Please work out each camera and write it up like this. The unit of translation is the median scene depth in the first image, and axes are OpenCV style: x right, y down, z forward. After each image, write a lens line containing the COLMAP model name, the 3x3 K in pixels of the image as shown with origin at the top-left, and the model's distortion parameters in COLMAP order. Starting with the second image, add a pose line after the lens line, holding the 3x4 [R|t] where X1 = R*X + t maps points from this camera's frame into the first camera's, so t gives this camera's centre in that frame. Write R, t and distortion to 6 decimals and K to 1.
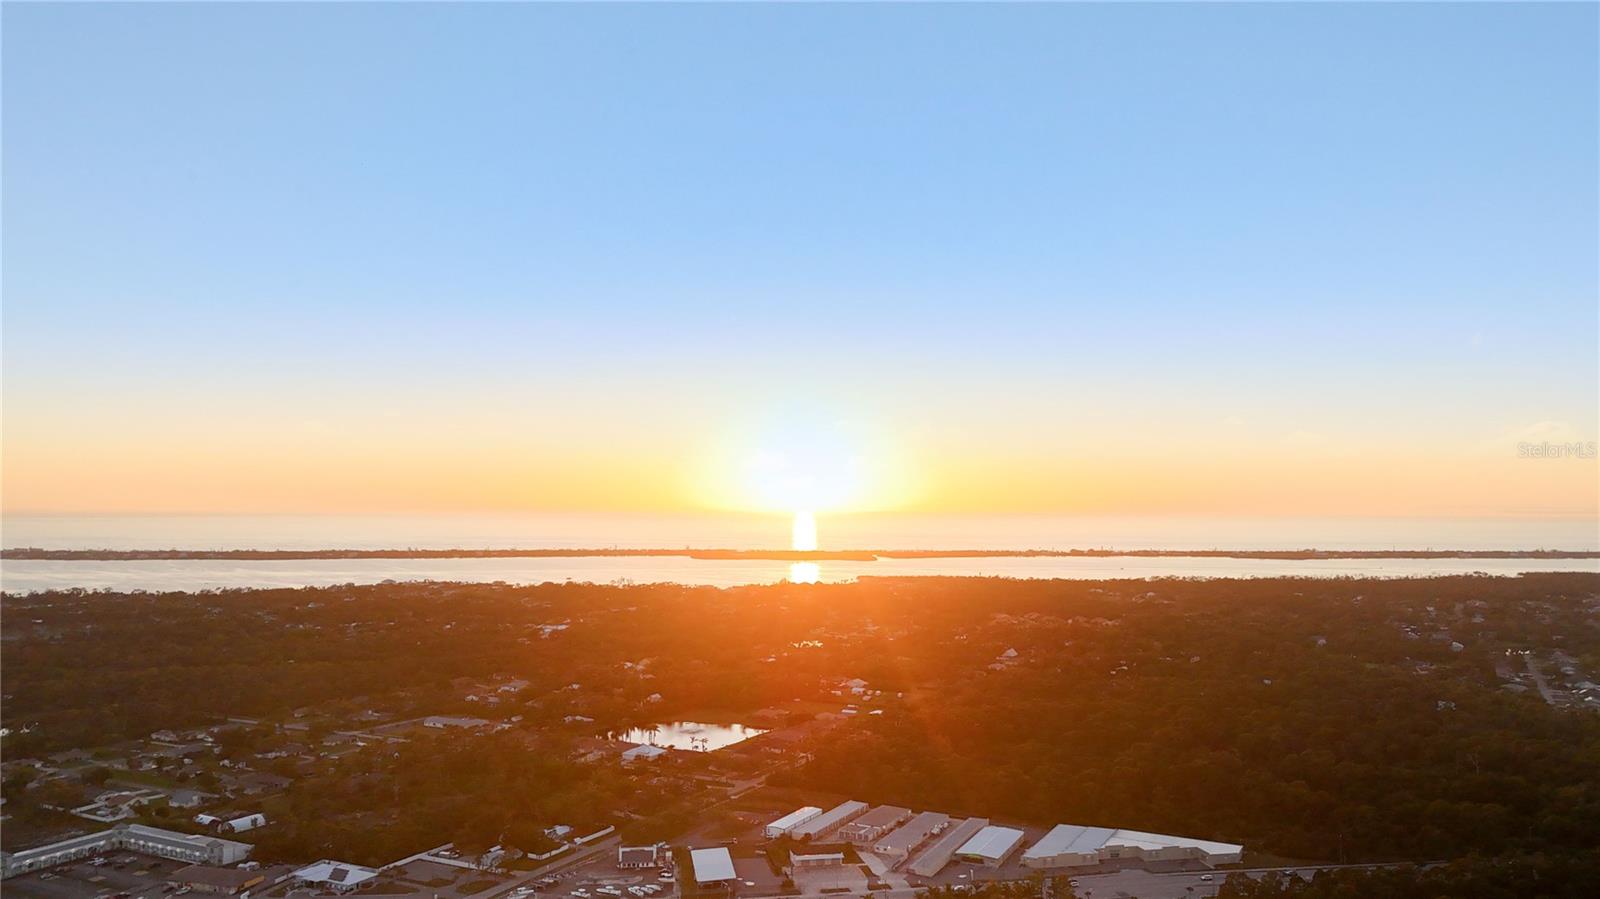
lens RADIAL K [[949.3, 0, 800.0], [0, 949.3, 449.5], [0, 0, 1]] dist [0.032472, -0.000520]
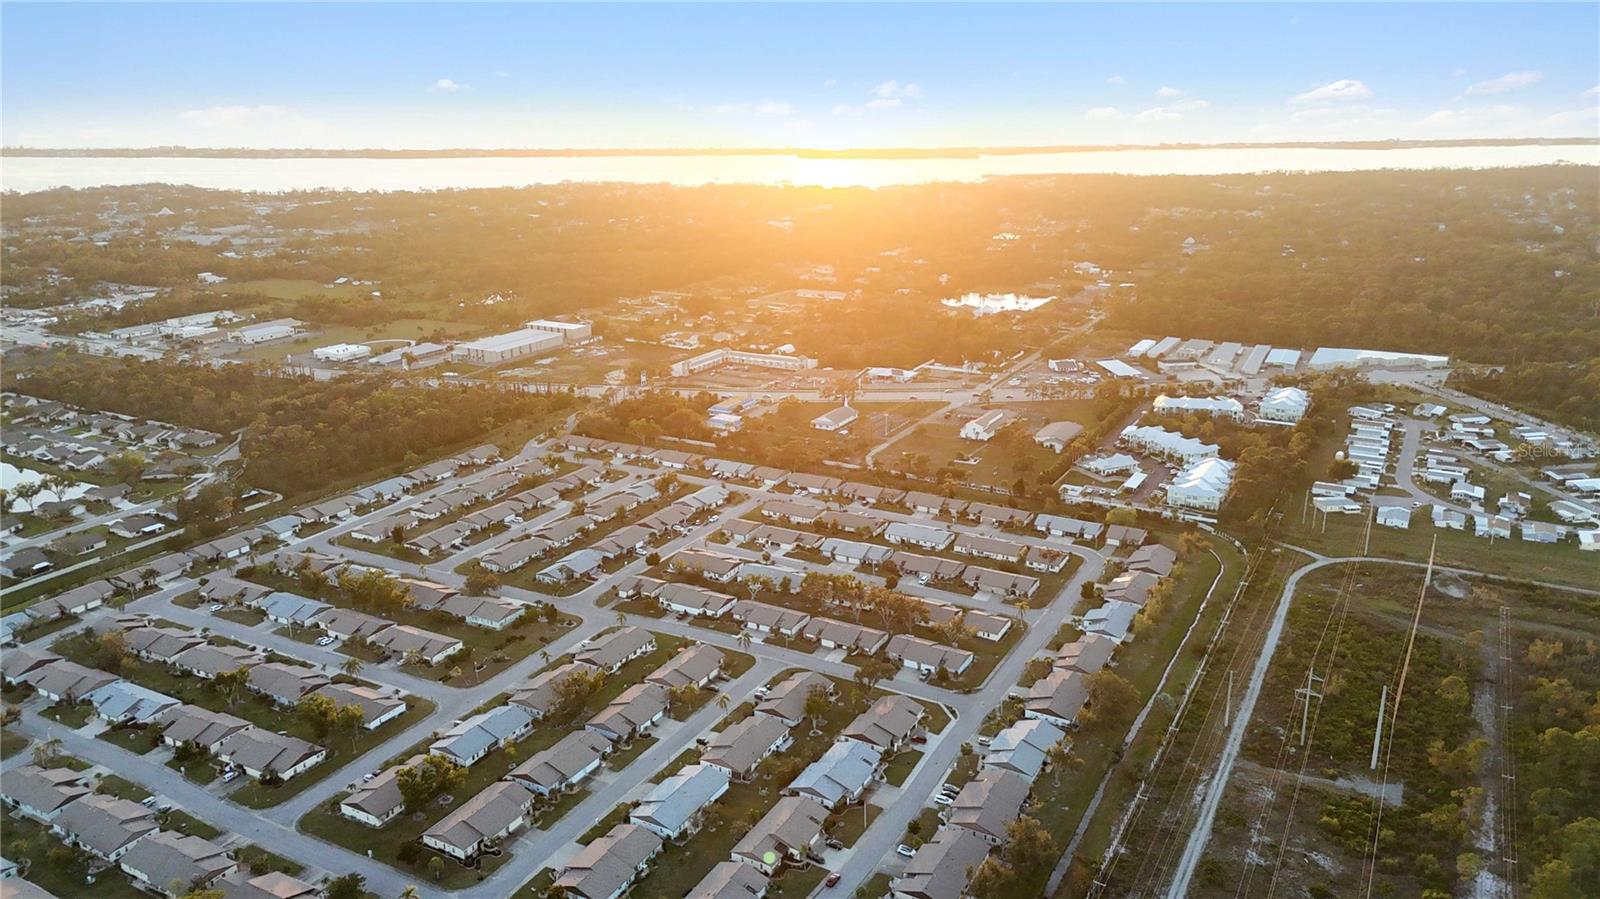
lens RADIAL K [[1180.1, 0, 800.0], [0, 1180.1, 449.5], [0, 0, 1]] dist [0.073583, -0.069420]
pose [[0.996396, -0.027365, 0.080287, -0.255218], [-0.002231, 0.937747, 0.347312, -0.026991], [-0.084794, -0.346240, 0.934306, -0.244600]]
